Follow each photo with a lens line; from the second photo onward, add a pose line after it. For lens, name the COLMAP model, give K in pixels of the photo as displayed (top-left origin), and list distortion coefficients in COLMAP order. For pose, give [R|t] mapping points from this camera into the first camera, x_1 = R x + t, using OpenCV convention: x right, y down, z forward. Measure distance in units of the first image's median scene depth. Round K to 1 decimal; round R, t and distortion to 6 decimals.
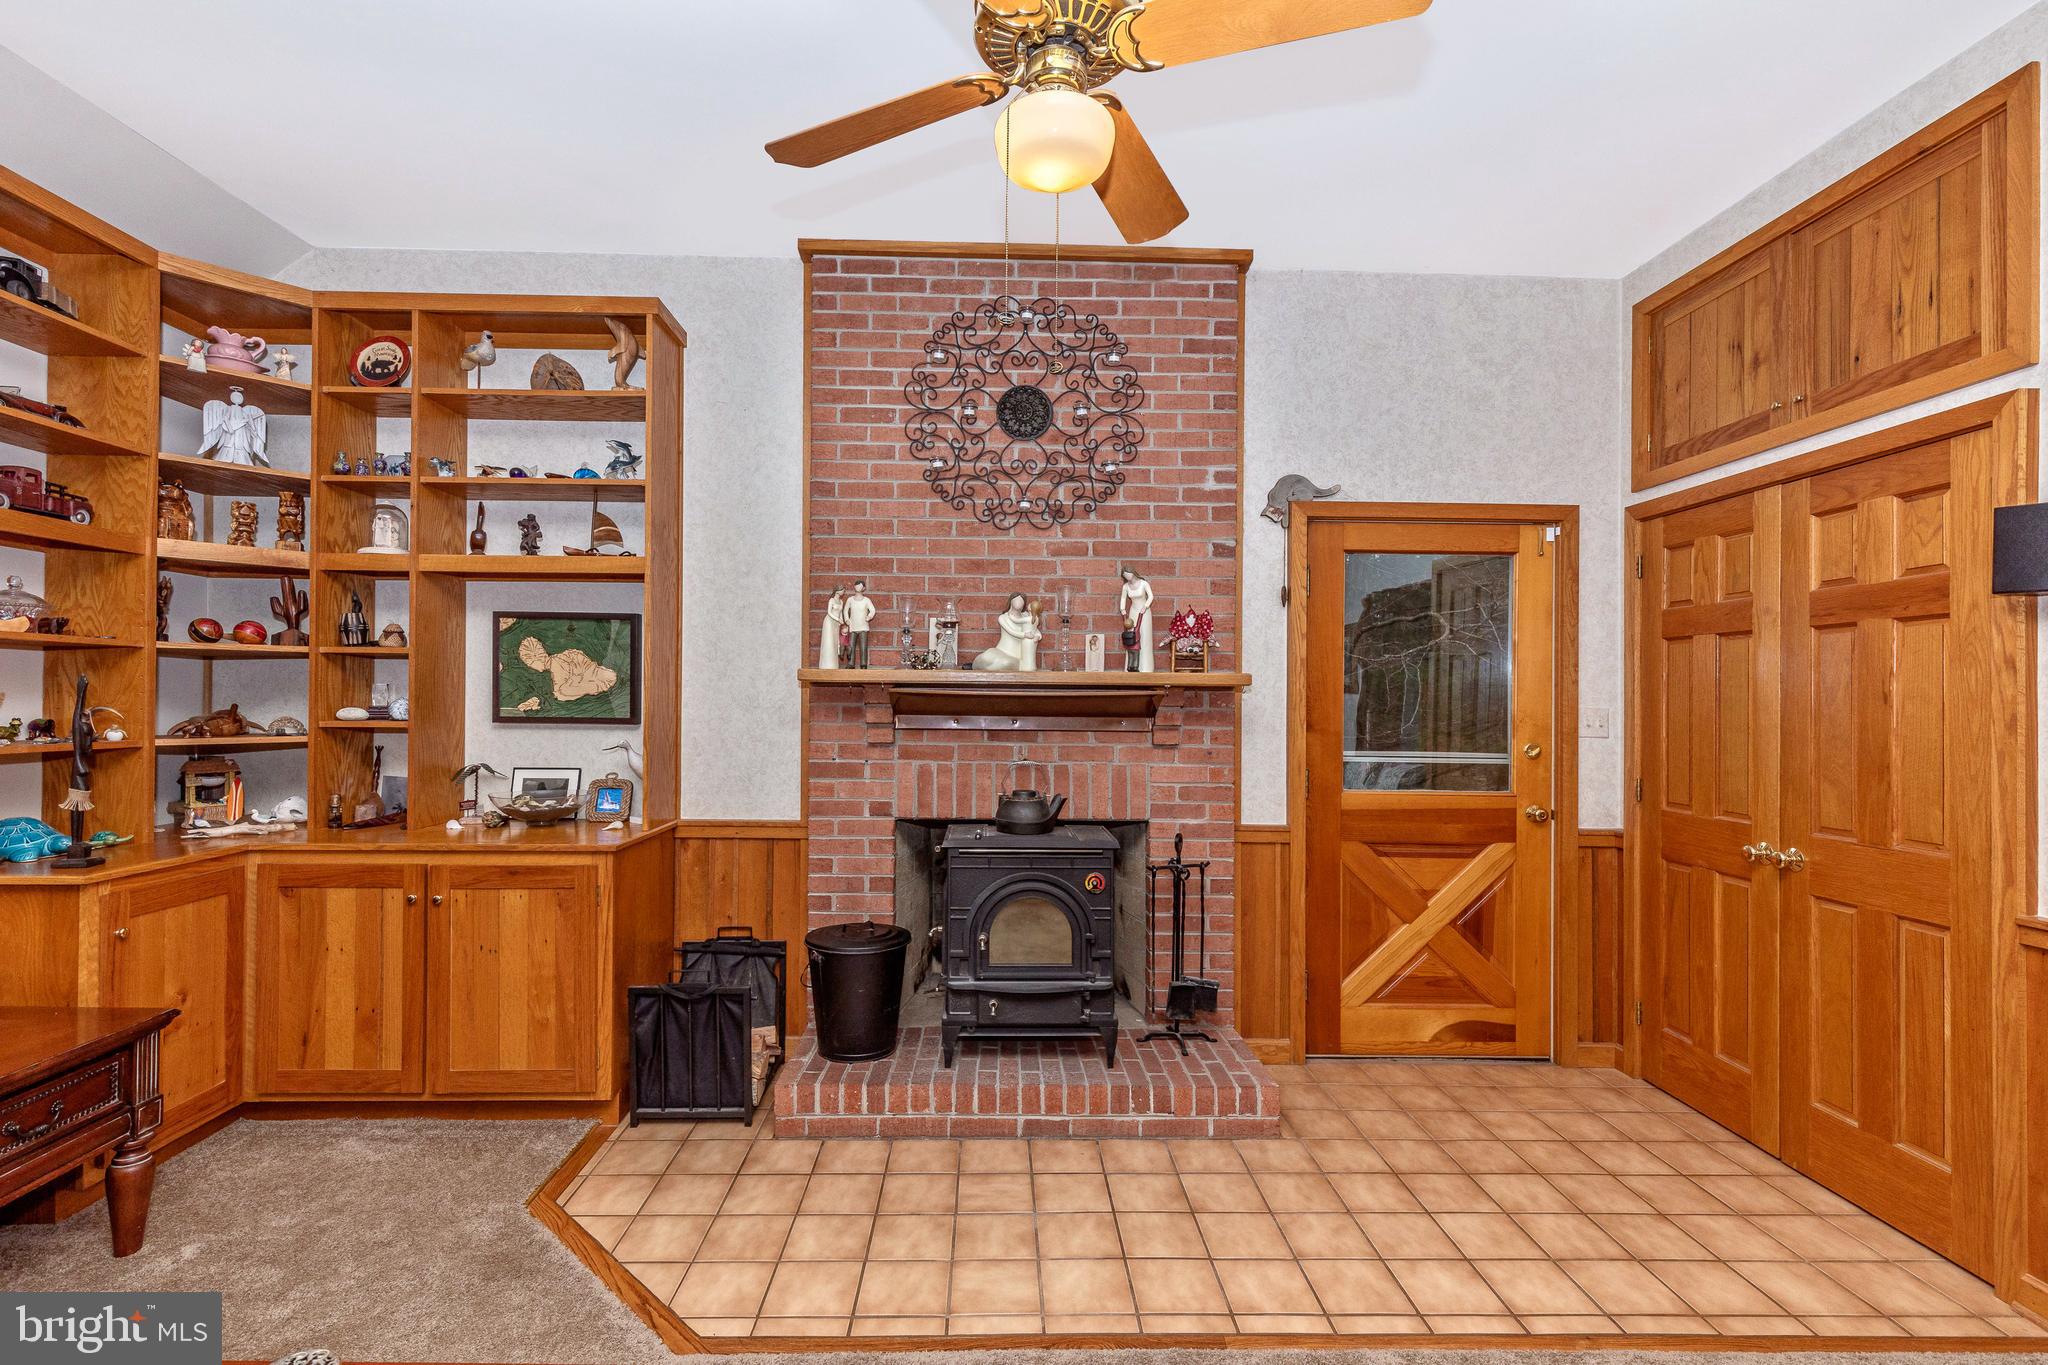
lens RADIAL K [[969.9, 0, 991.2], [0, 969.9, 686.6], [0, 0, 1]] dist [0.010041, -0.000933]
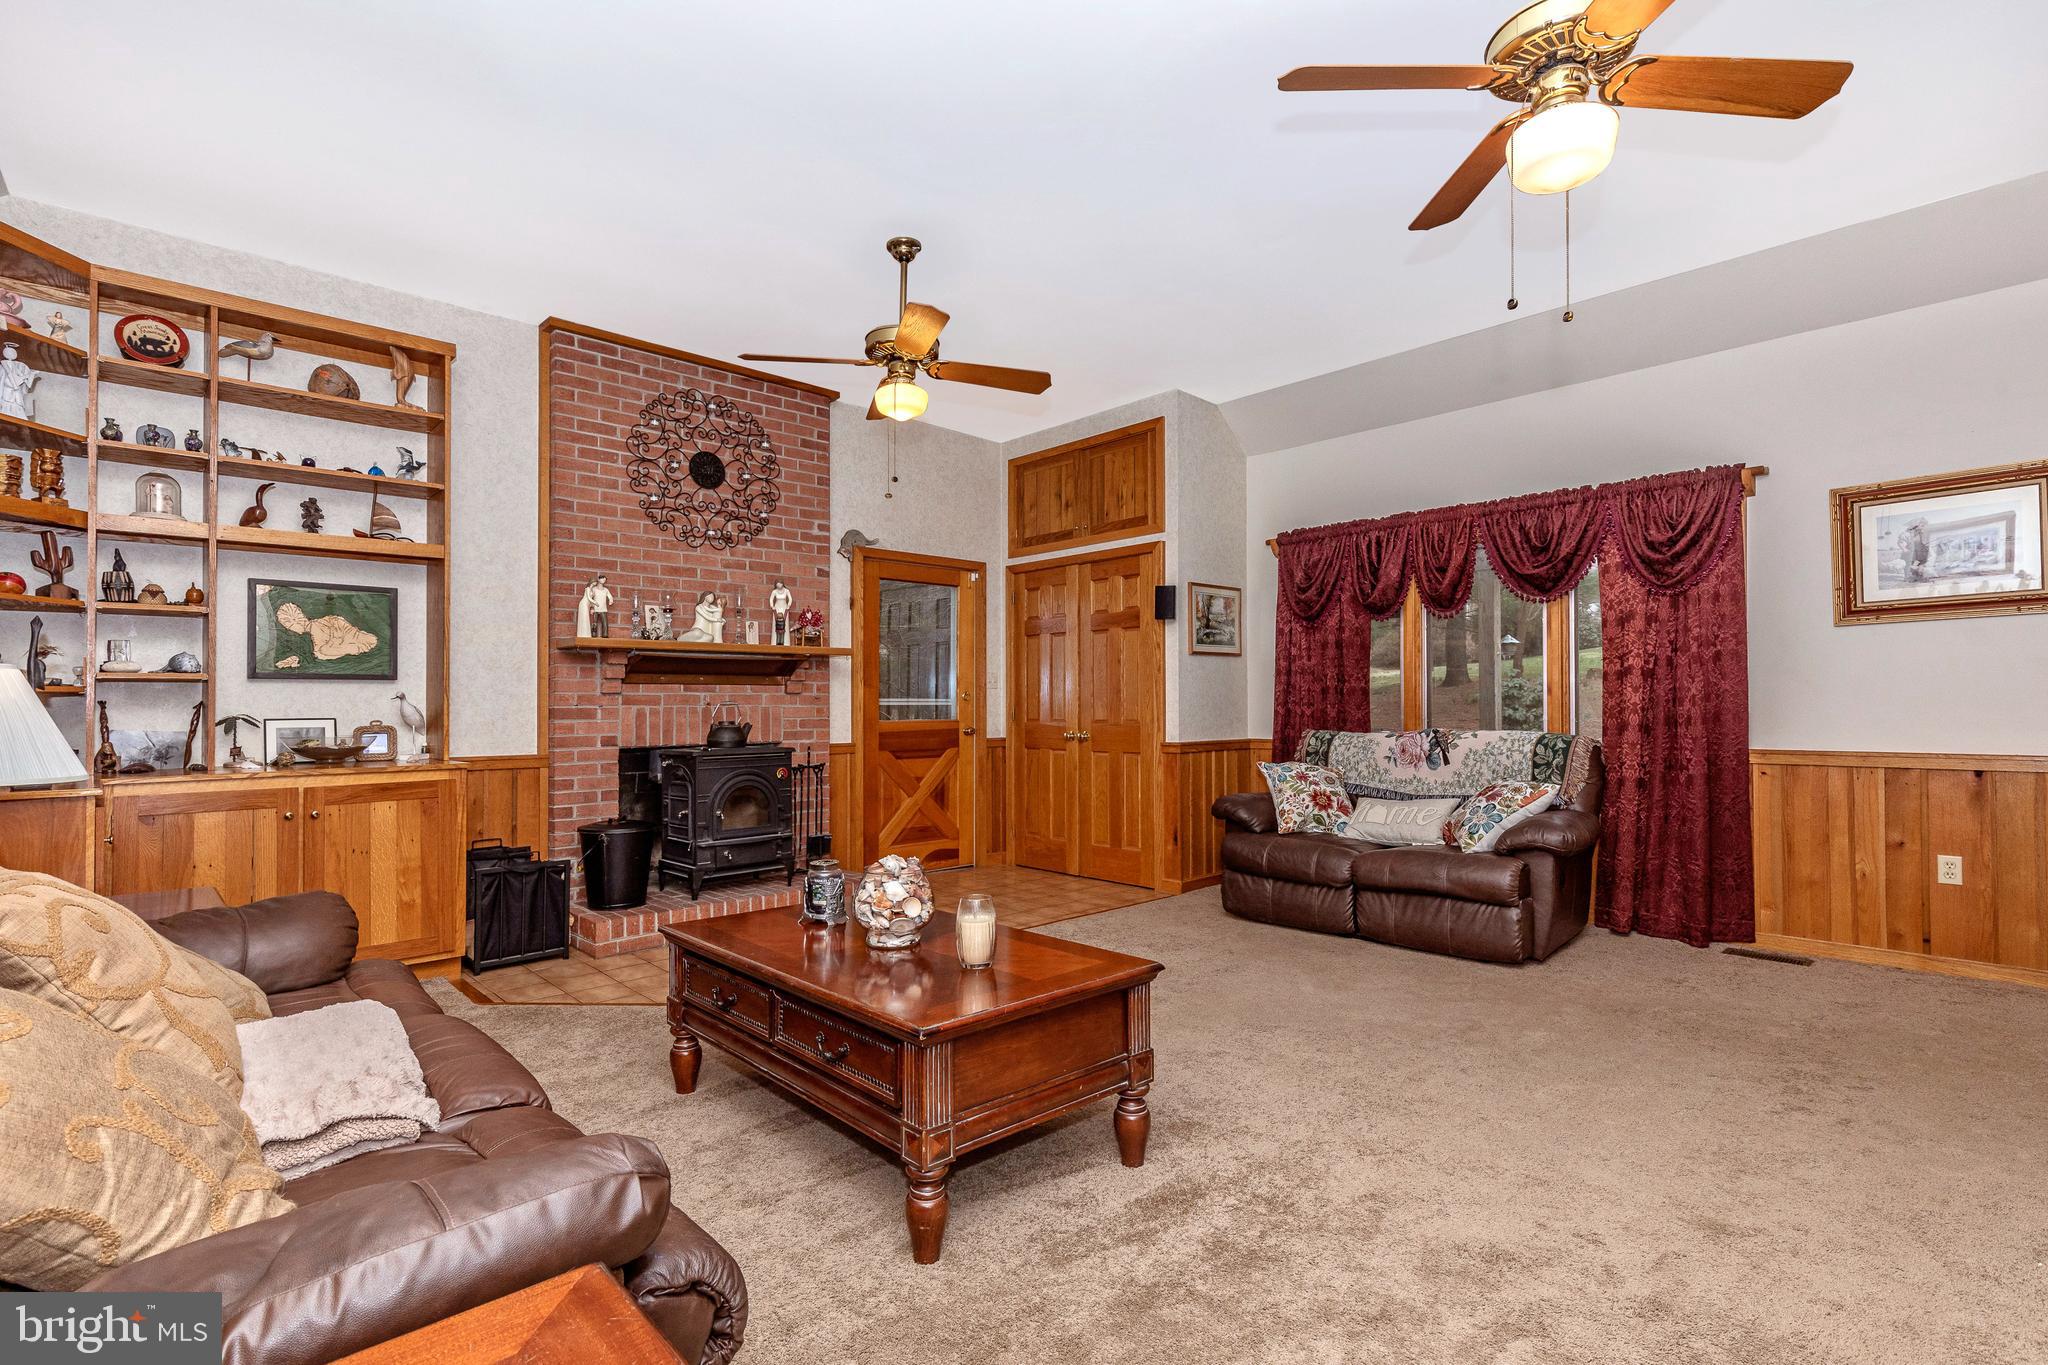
lens RADIAL K [[994.1, 0, 989.8], [0, 994.1, 699.4], [0, 0, 1]] dist [0.003571, 0.000224]
pose [[0.751938, -0.009417, 0.659167, -0.646292], [0.005957, 0.999954, 0.007490, 0.059837], [-0.659207, -0.001705, 0.751959, -0.429828]]
